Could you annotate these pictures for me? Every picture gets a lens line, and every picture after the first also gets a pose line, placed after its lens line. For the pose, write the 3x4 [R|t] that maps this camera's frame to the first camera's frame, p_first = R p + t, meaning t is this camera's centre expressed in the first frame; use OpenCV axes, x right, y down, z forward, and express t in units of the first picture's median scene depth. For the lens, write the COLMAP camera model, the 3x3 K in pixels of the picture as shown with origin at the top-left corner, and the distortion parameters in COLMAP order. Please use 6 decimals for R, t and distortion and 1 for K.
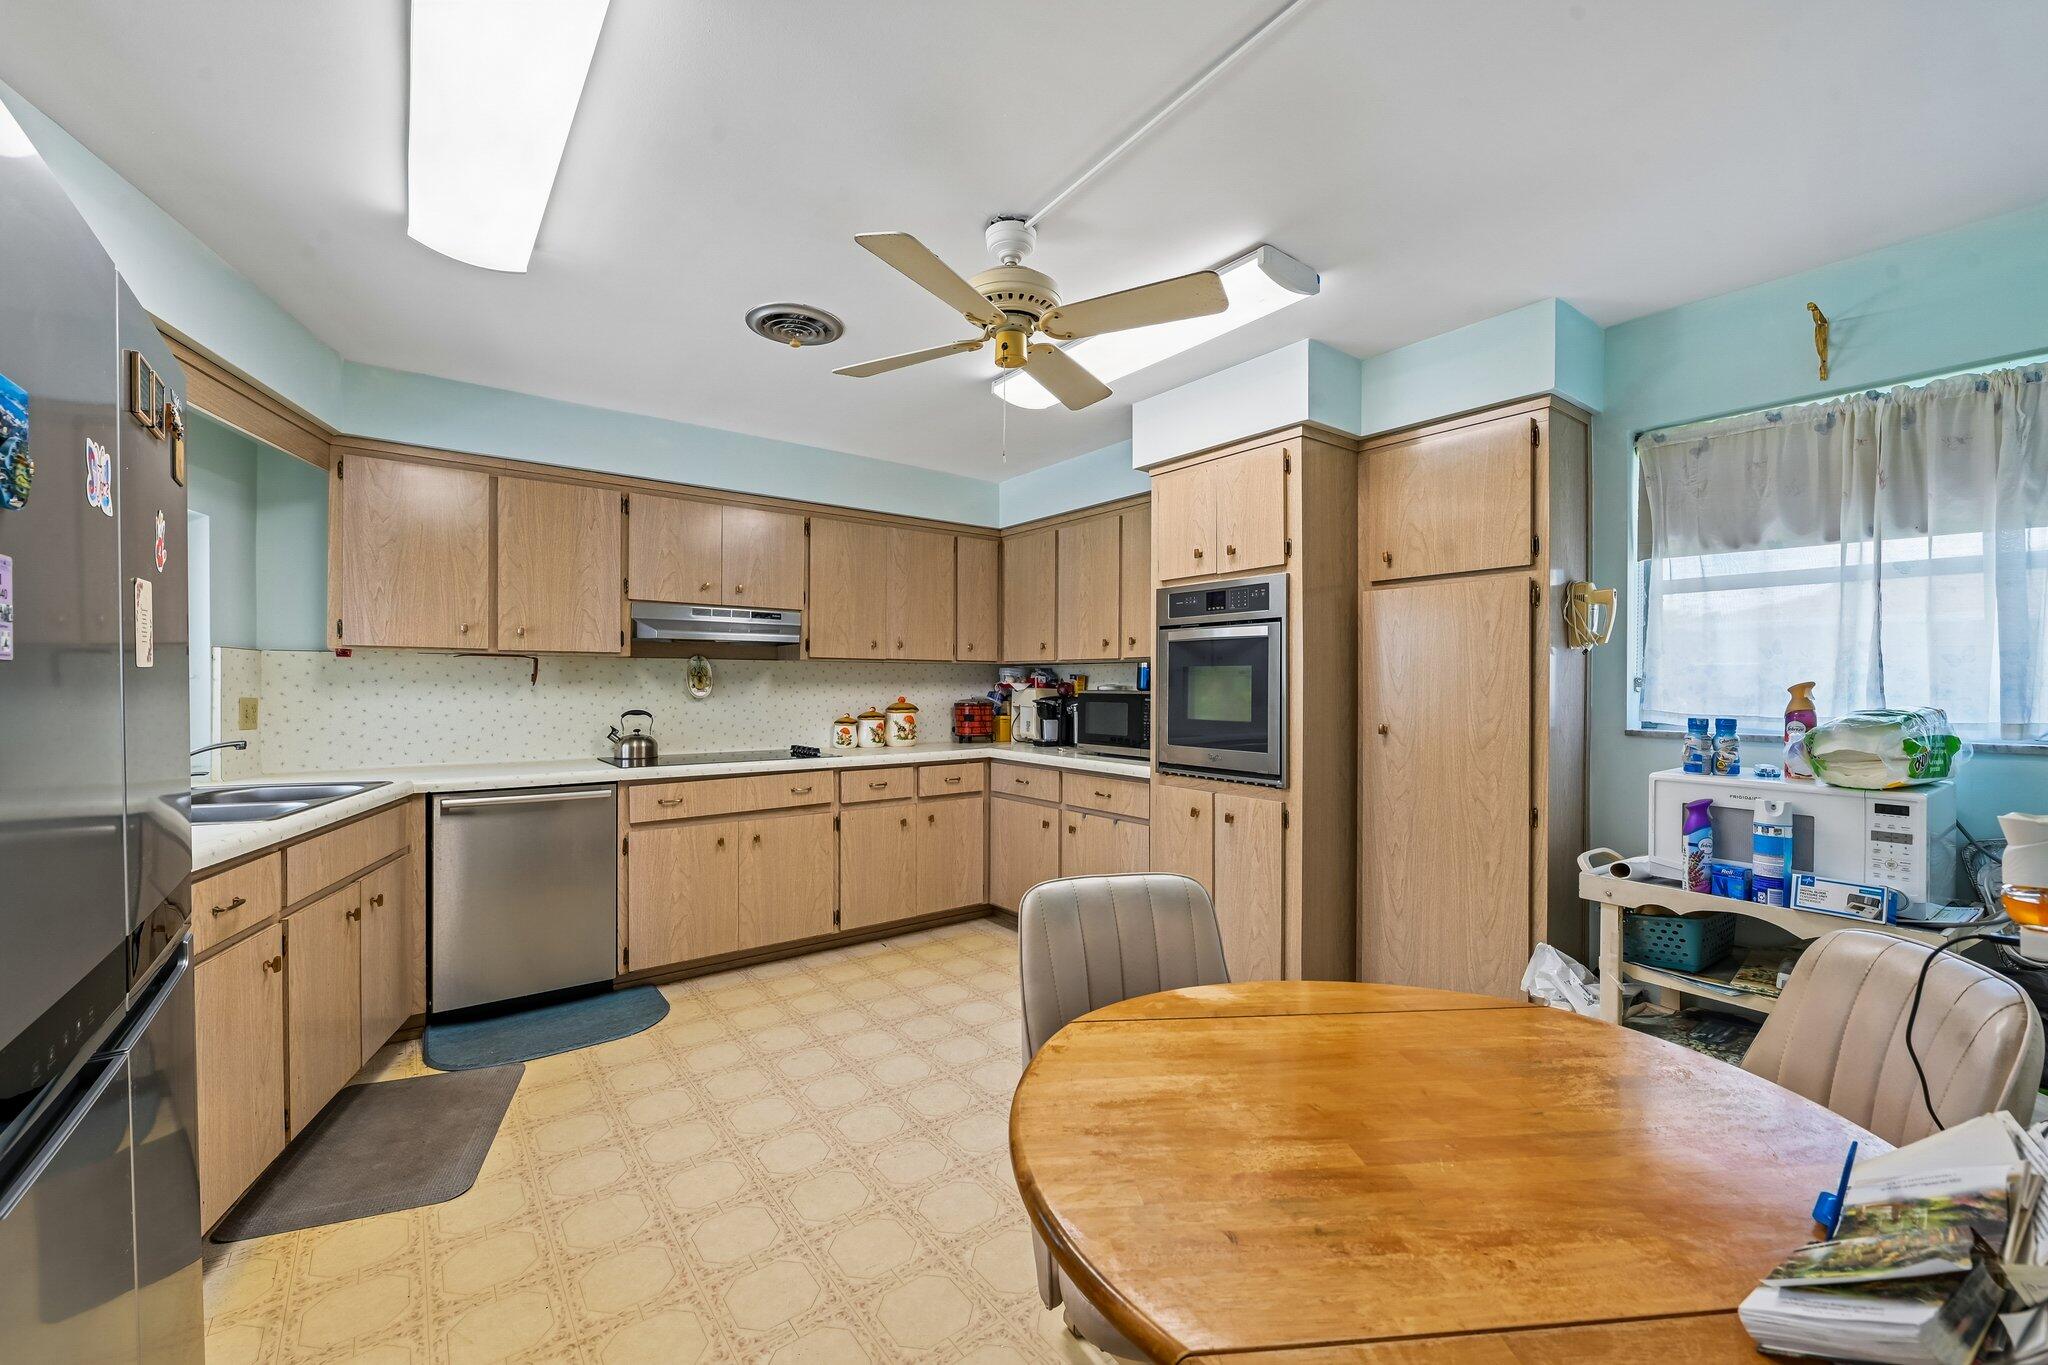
lens RADIAL K [[809.2, 0, 1026.9], [0, 809.2, 684.6], [0, 0, 1]] dist [-0.007759, -0.000824]
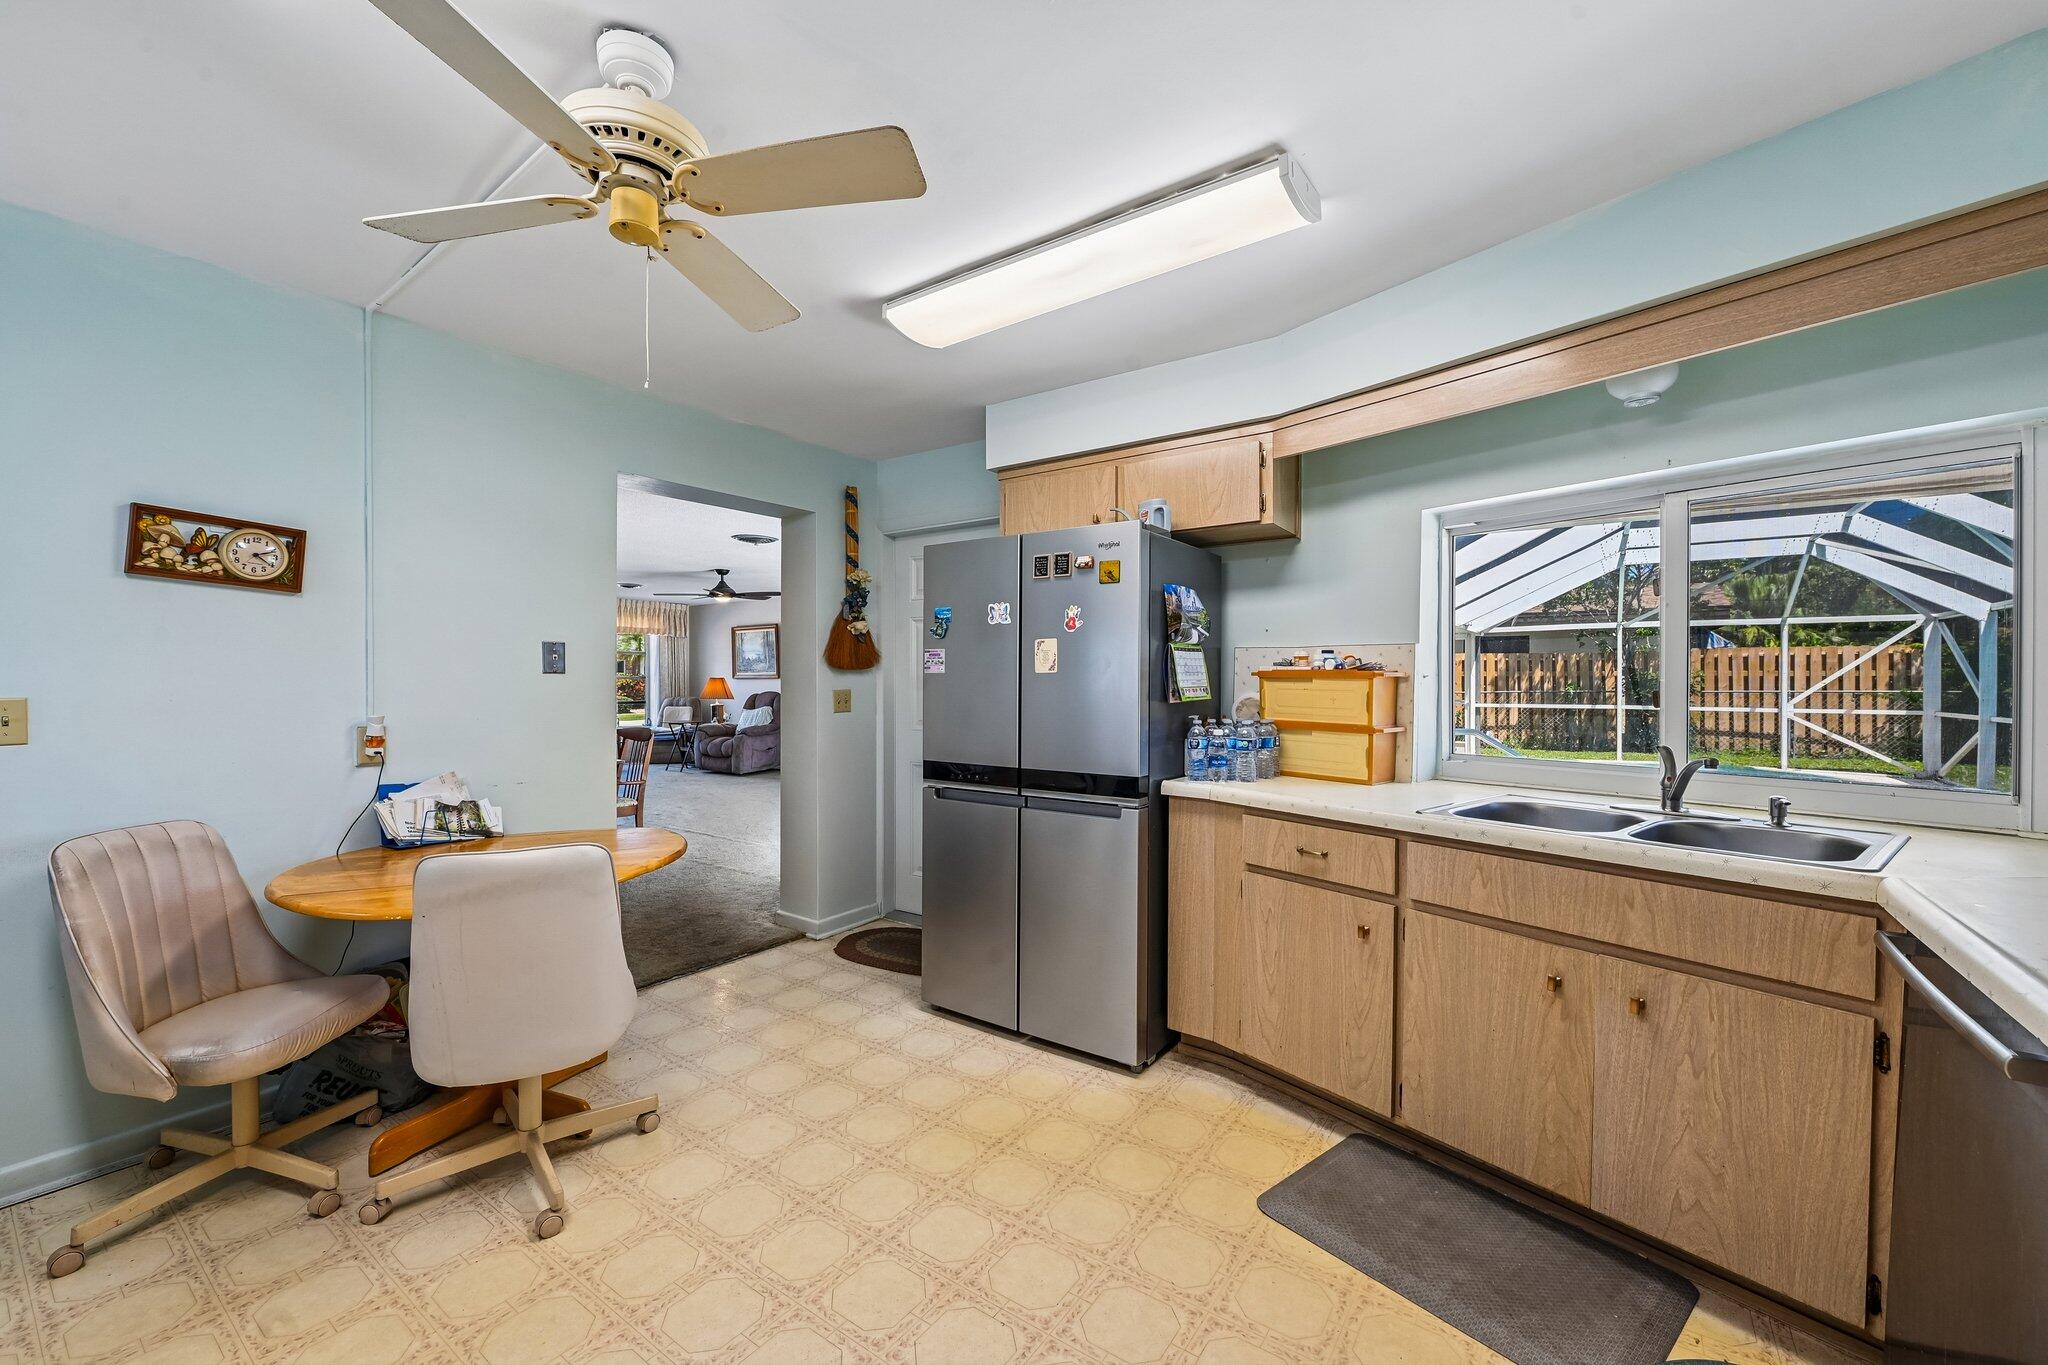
lens RADIAL K [[809.2, 0, 1013.9], [0, 809.2, 685.8], [0, 0, 1]] dist [-0.007759, -0.000824]
pose [[-0.957747, 0.002599, -0.287601, -0.073727], [-0.001470, 0.999902, 0.013929, -0.005453], [0.287609, 0.013764, -0.957649, 0.958902]]
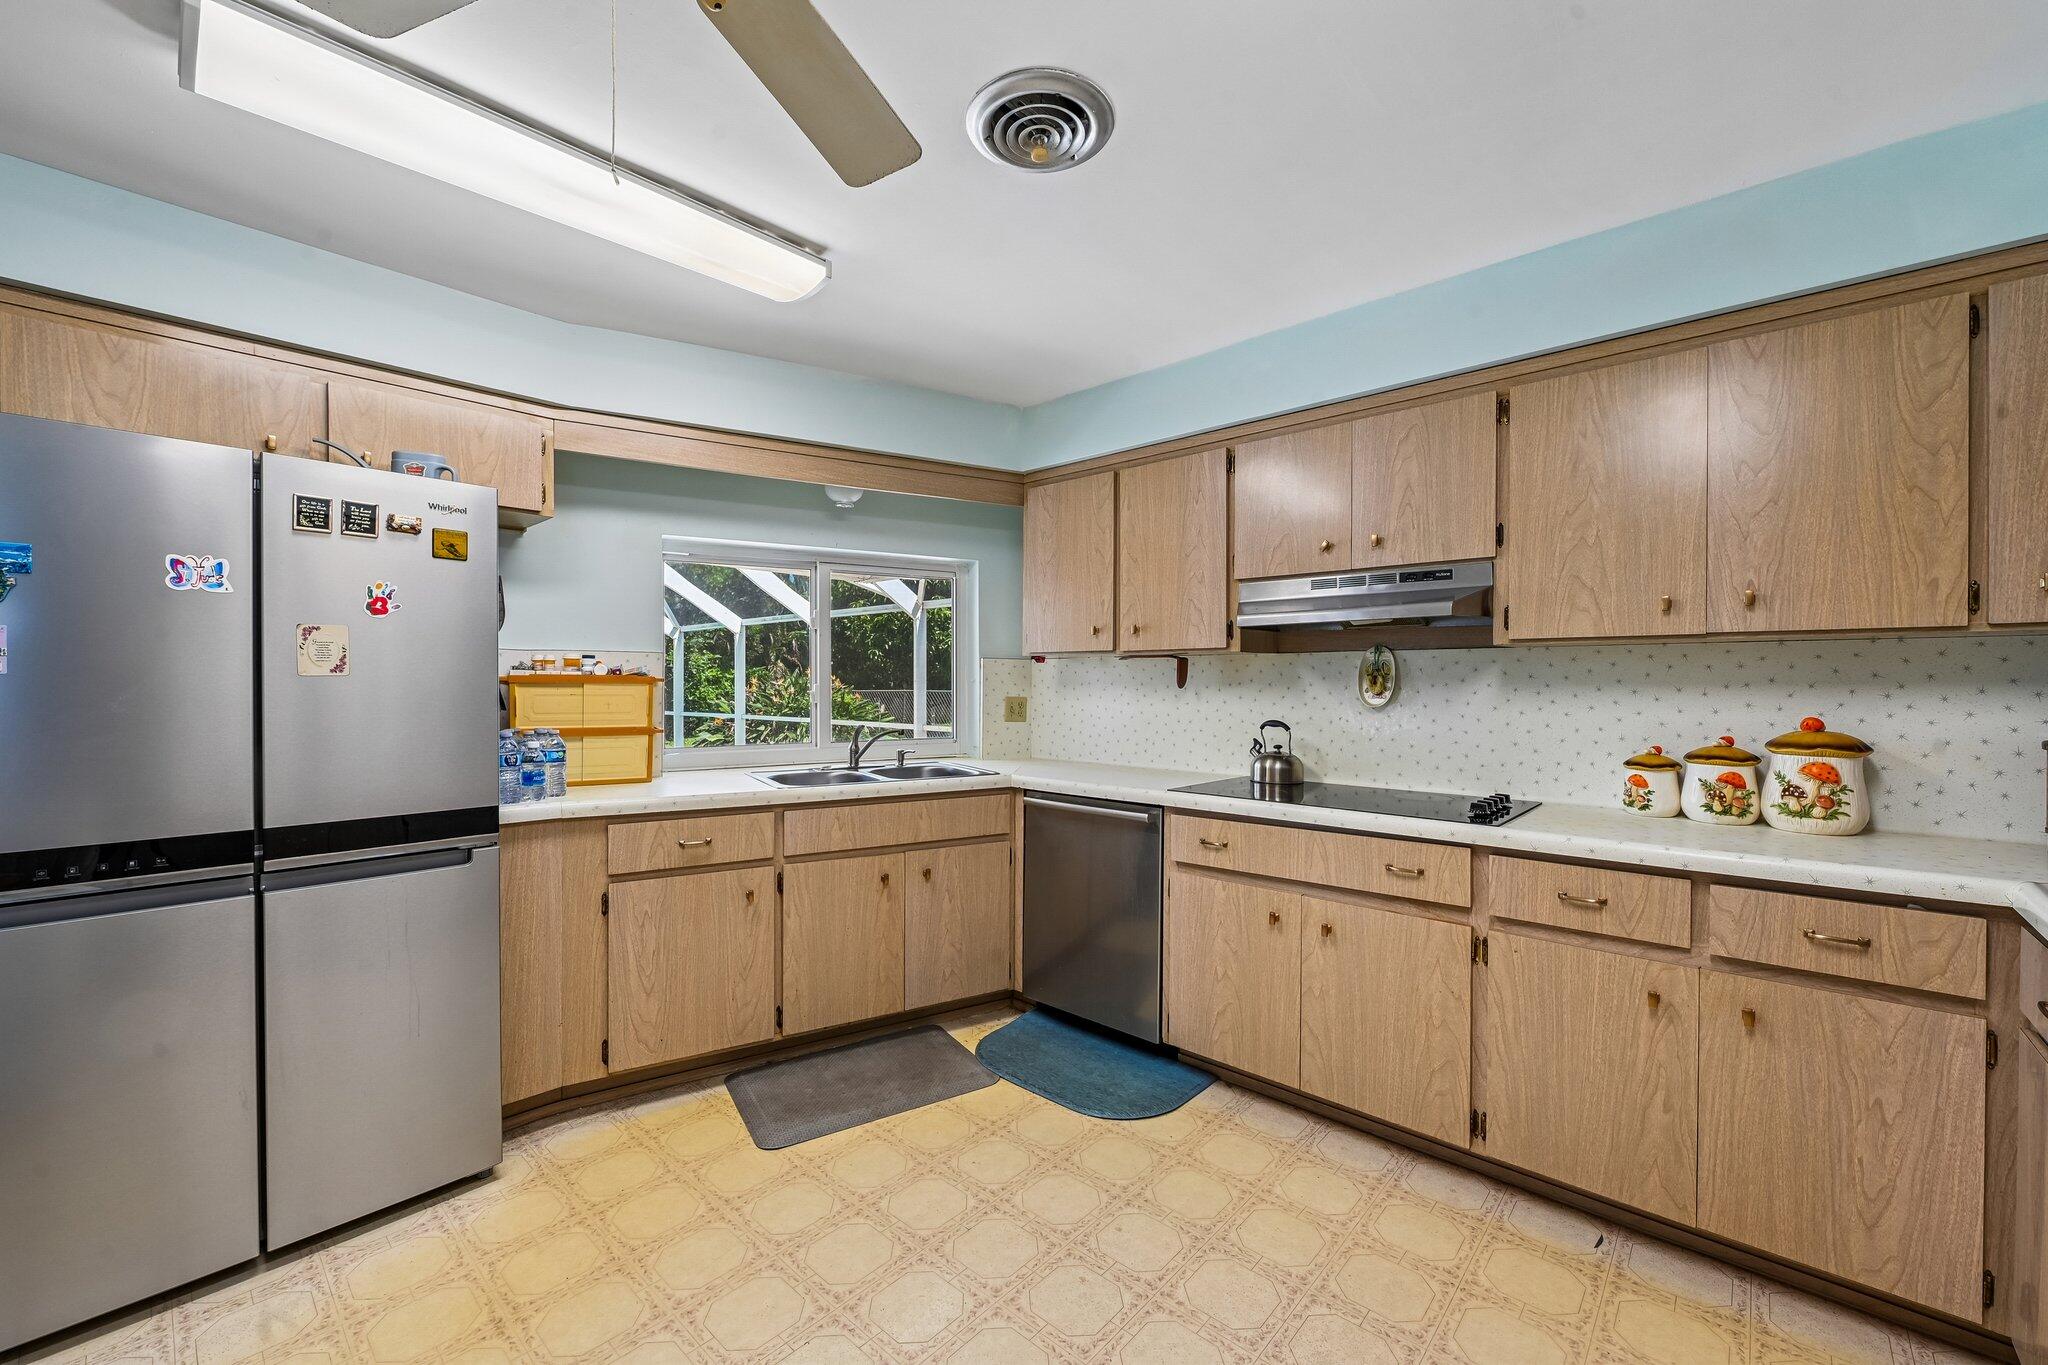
lens RADIAL K [[809.2, 0, 1023.4], [0, 809.2, 686.1], [0, 0, 1]] dist [-0.007759, -0.000824]
pose [[0.171841, 0.002235, -0.985122, 0.230701], [-0.002113, 0.999996, 0.001901, -0.002265], [0.985122, 0.001755, 0.171845, 0.599909]]
